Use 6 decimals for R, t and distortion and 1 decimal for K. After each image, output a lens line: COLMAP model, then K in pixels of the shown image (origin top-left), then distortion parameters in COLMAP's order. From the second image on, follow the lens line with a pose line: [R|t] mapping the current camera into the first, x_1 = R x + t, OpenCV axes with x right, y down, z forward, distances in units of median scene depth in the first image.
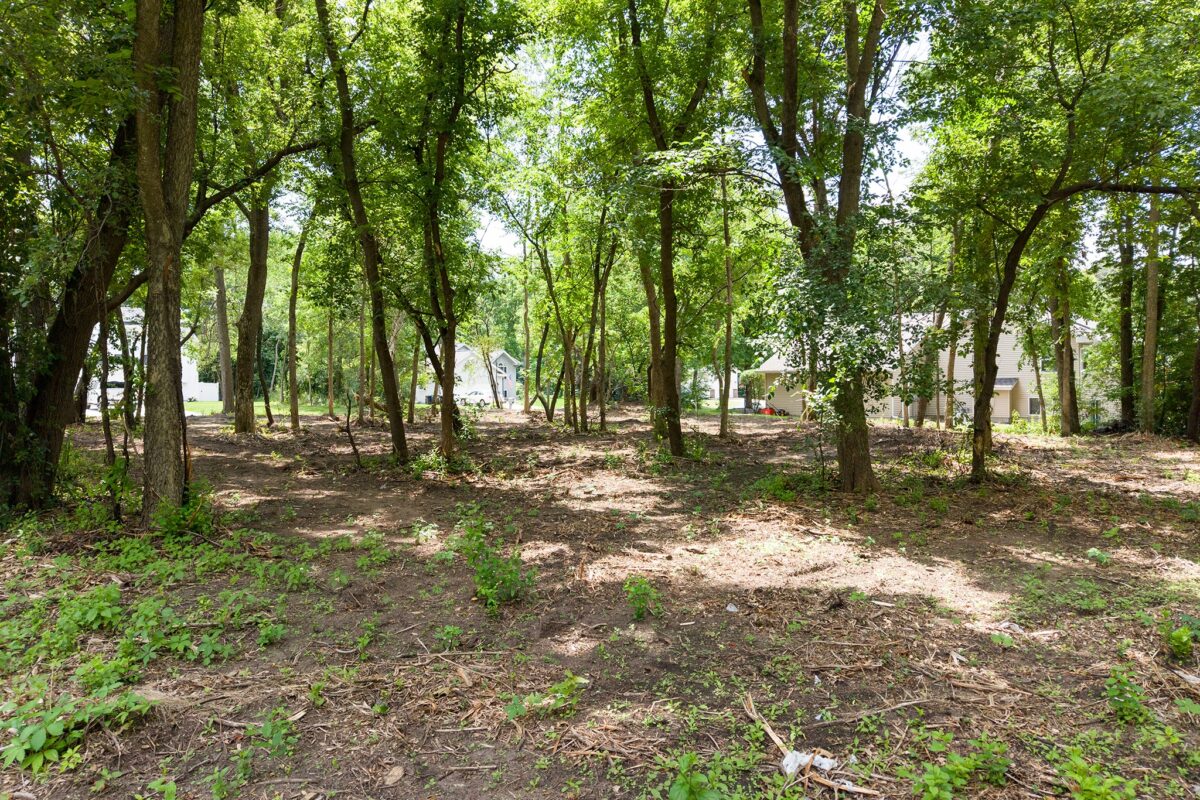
lens RADIAL K [[835.9, 0, 577.8], [0, 835.9, 386.0], [0, 0, 1]] dist [0.020751, -0.019160]
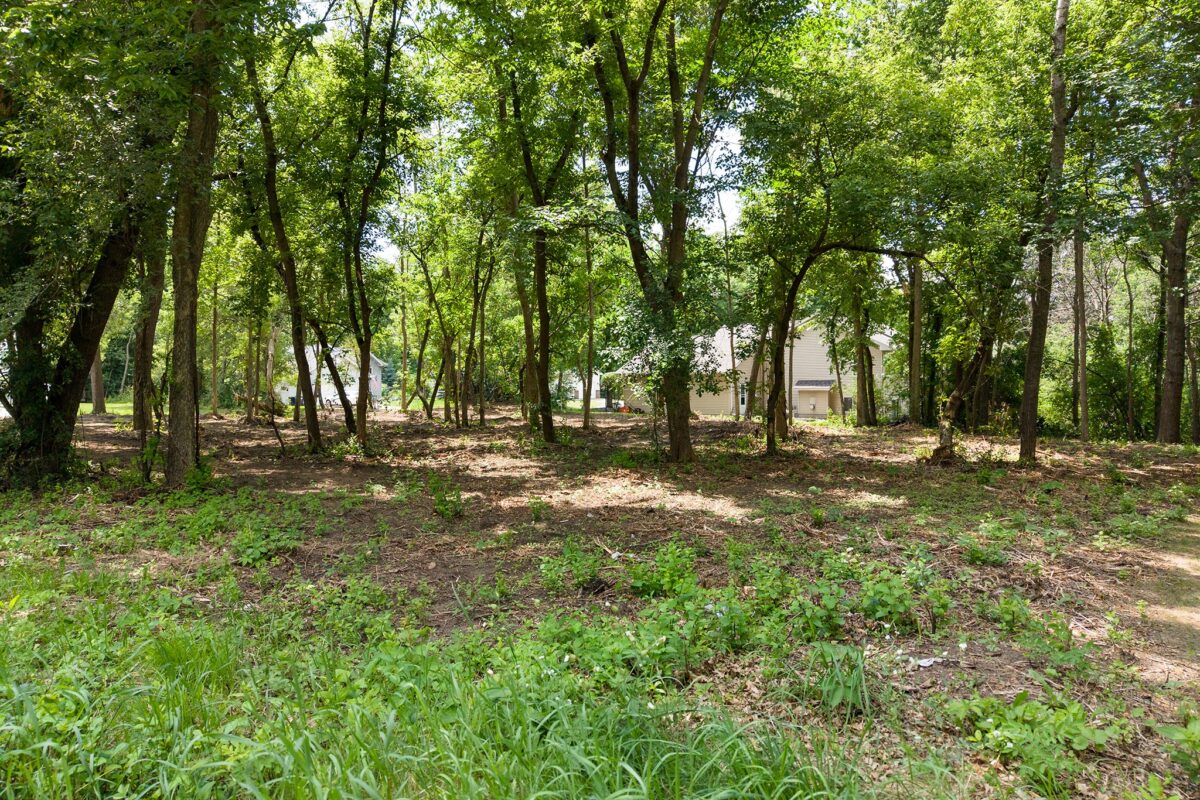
lens RADIAL K [[835.9, 0, 600.6], [0, 835.9, 400.0], [0, 0, 1]] dist [0.020751, -0.019160]
pose [[0.982228, -0.002746, 0.187671, -0.035965], [-0.000004, 0.999893, 0.014649, 0.002276], [-0.187691, -0.014390, 0.982123, -0.213018]]
